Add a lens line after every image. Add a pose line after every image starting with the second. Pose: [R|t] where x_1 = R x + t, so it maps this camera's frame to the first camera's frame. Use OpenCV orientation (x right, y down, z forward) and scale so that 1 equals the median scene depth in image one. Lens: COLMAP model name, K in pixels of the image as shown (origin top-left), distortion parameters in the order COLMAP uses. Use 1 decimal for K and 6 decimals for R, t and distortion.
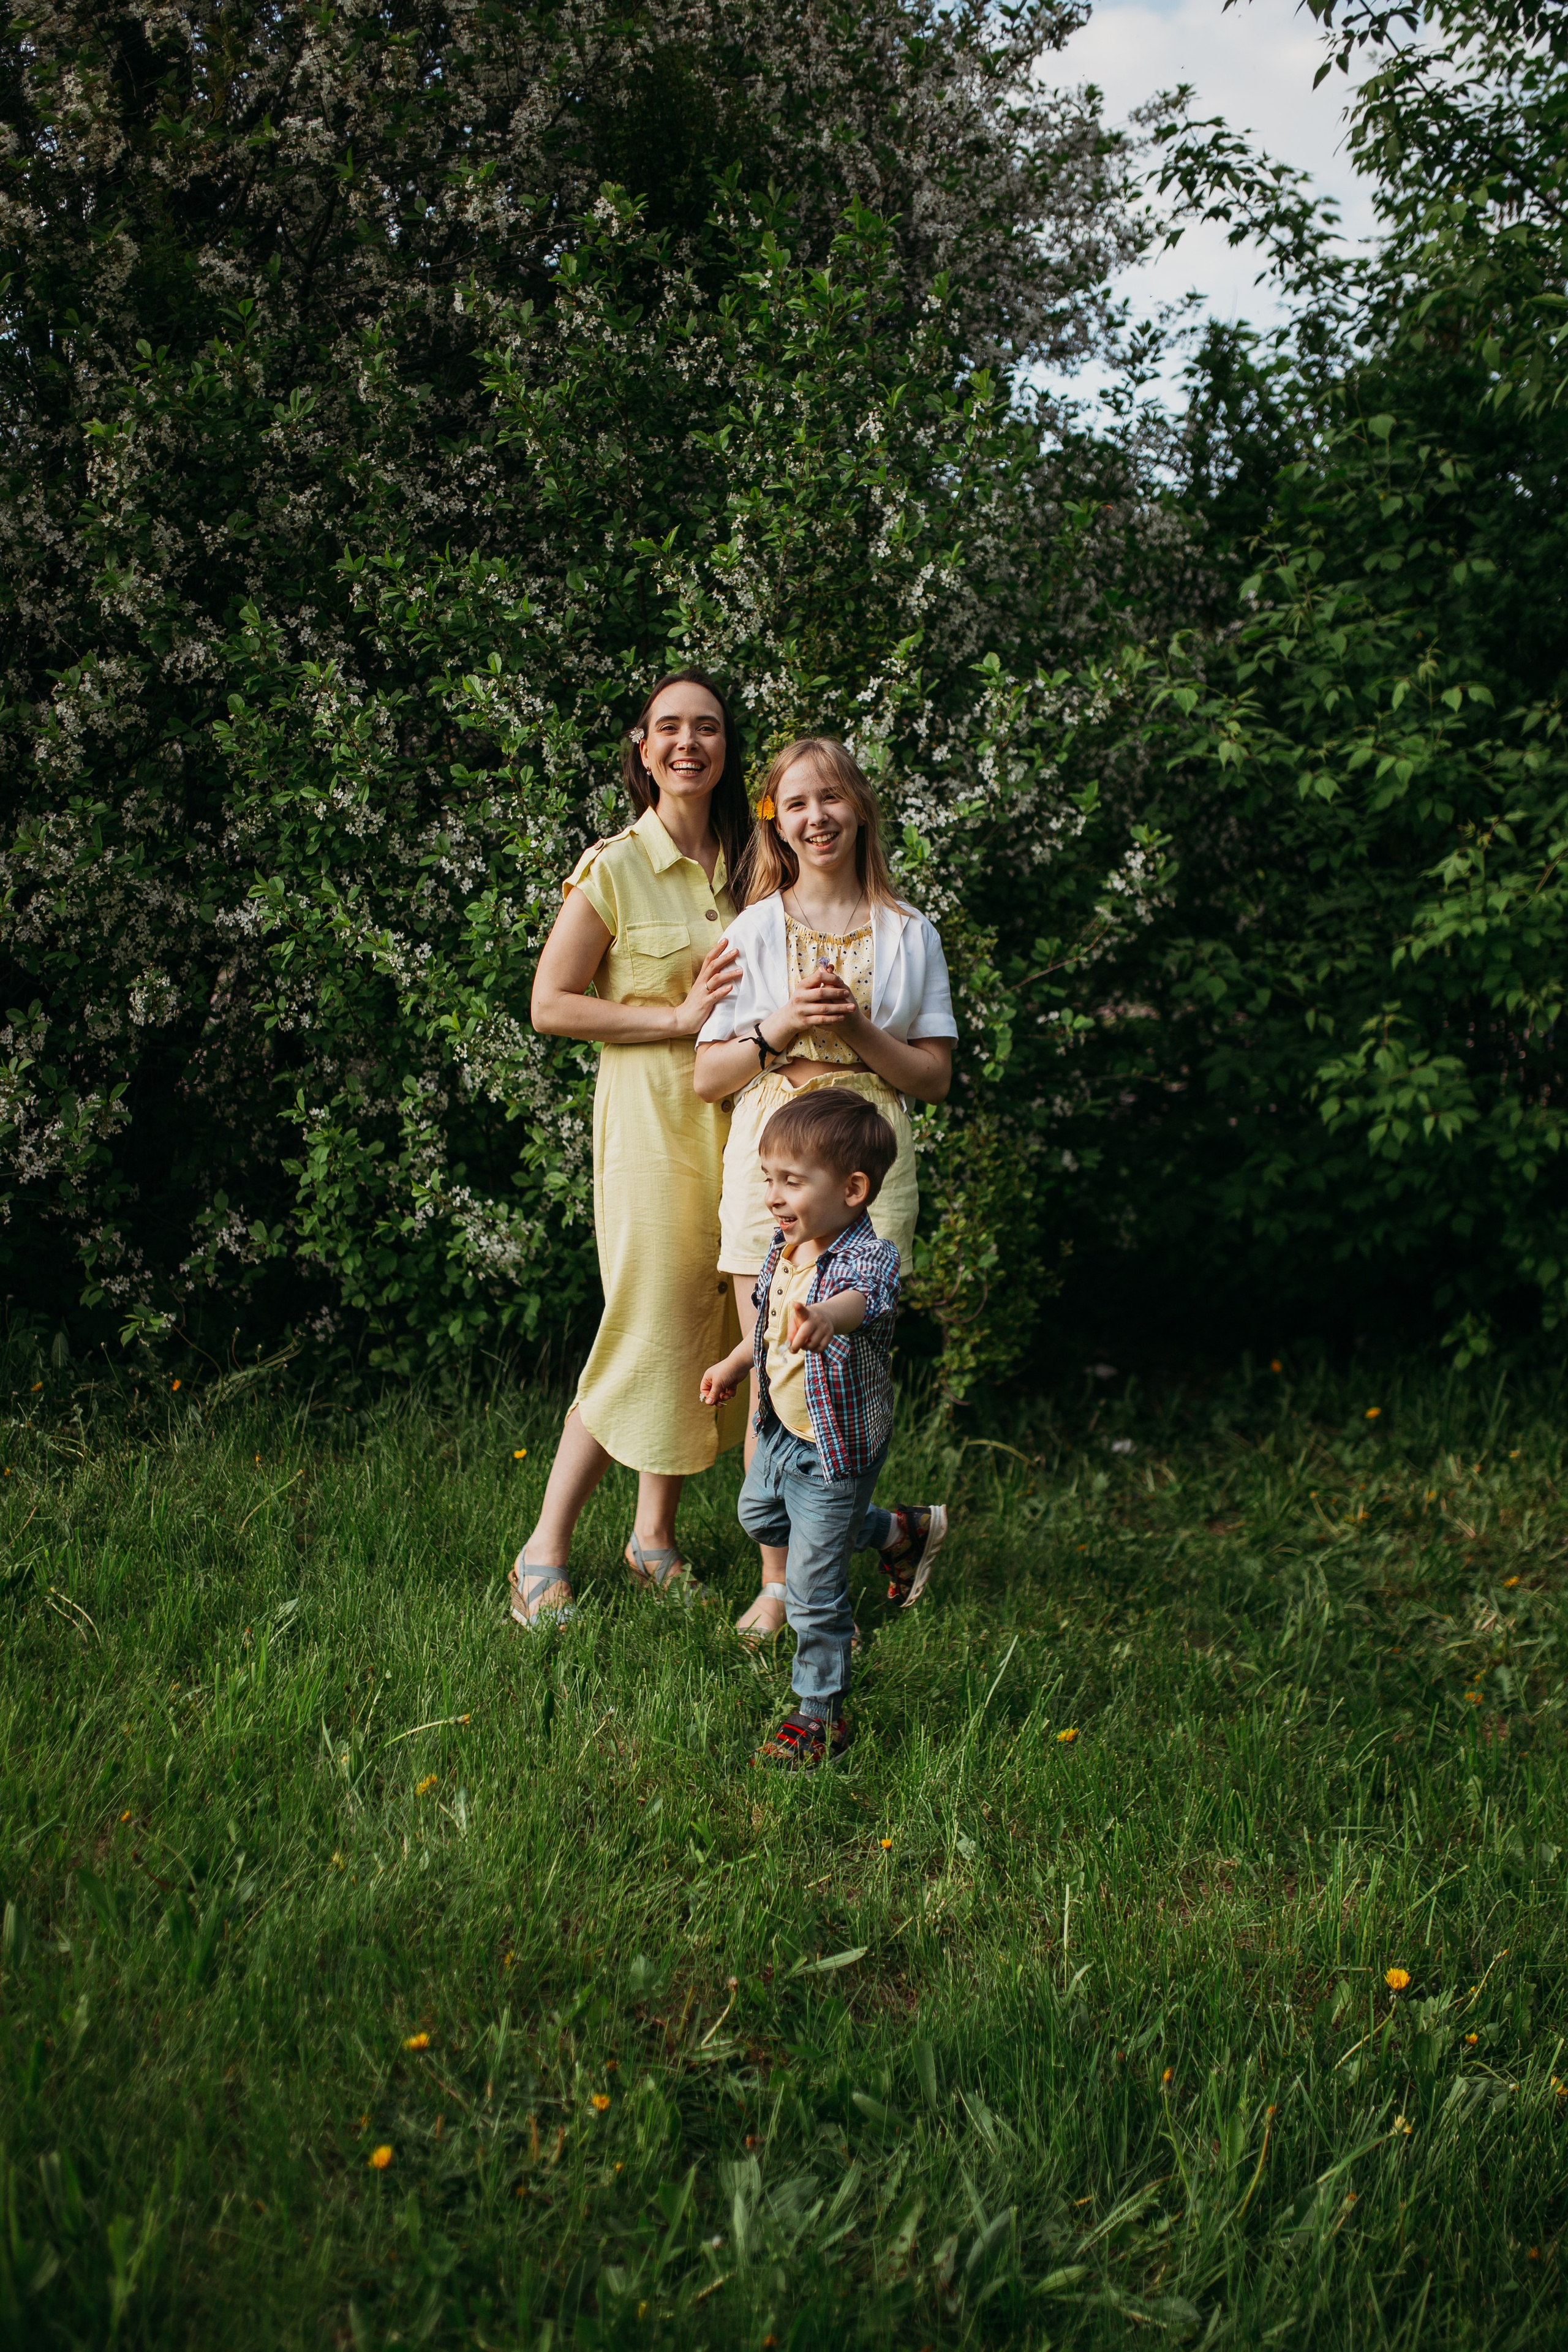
lens RADIAL K [[2361.4, 0, 764.5], [0, 2361.4, 1147.2], [0, 0, 1]] dist [-0.019900, 0.000000]
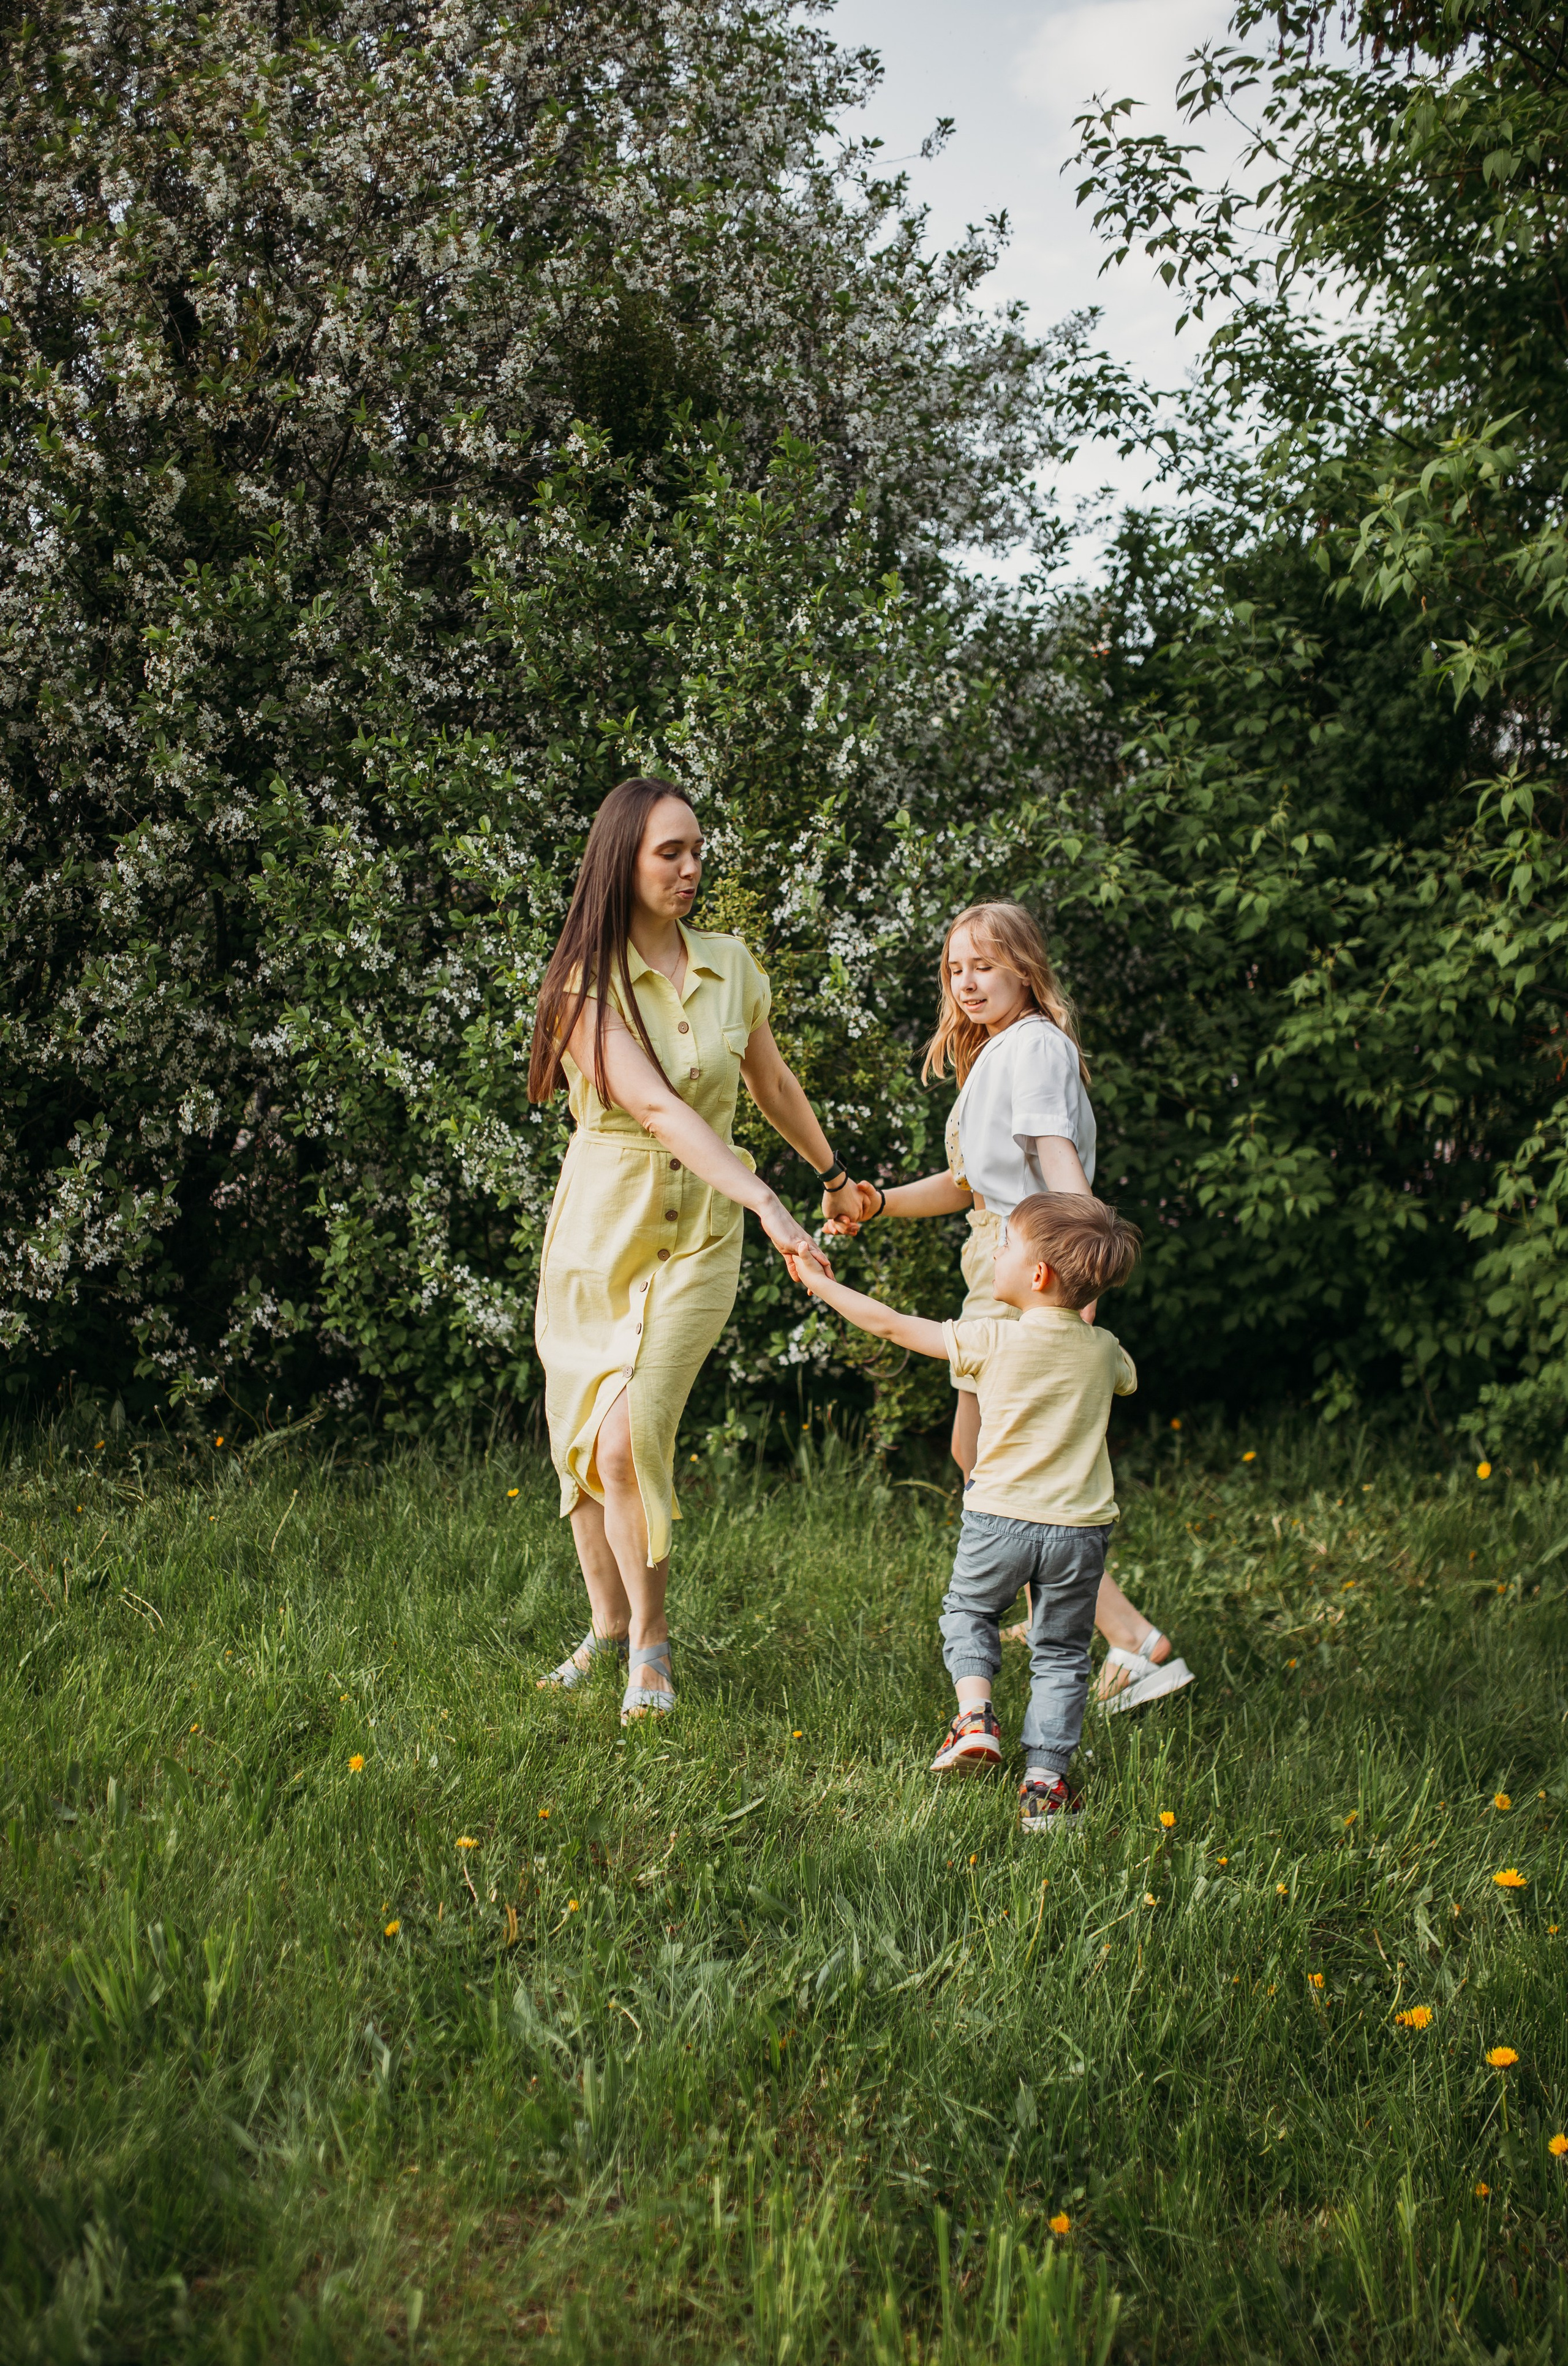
lens RADIAL K [[2375.2, 0, 756.6], [0, 2375.2, 1207.0], [0, 0, 1]] dist [-0.019900, 0.000000]
pose [[0.999898, -0.010901, -0.009229, 0.029232], [0.010576, 0.999347, -0.034548, 0.028761], [0.009600, 0.034447, 0.999360, -0.178049]]
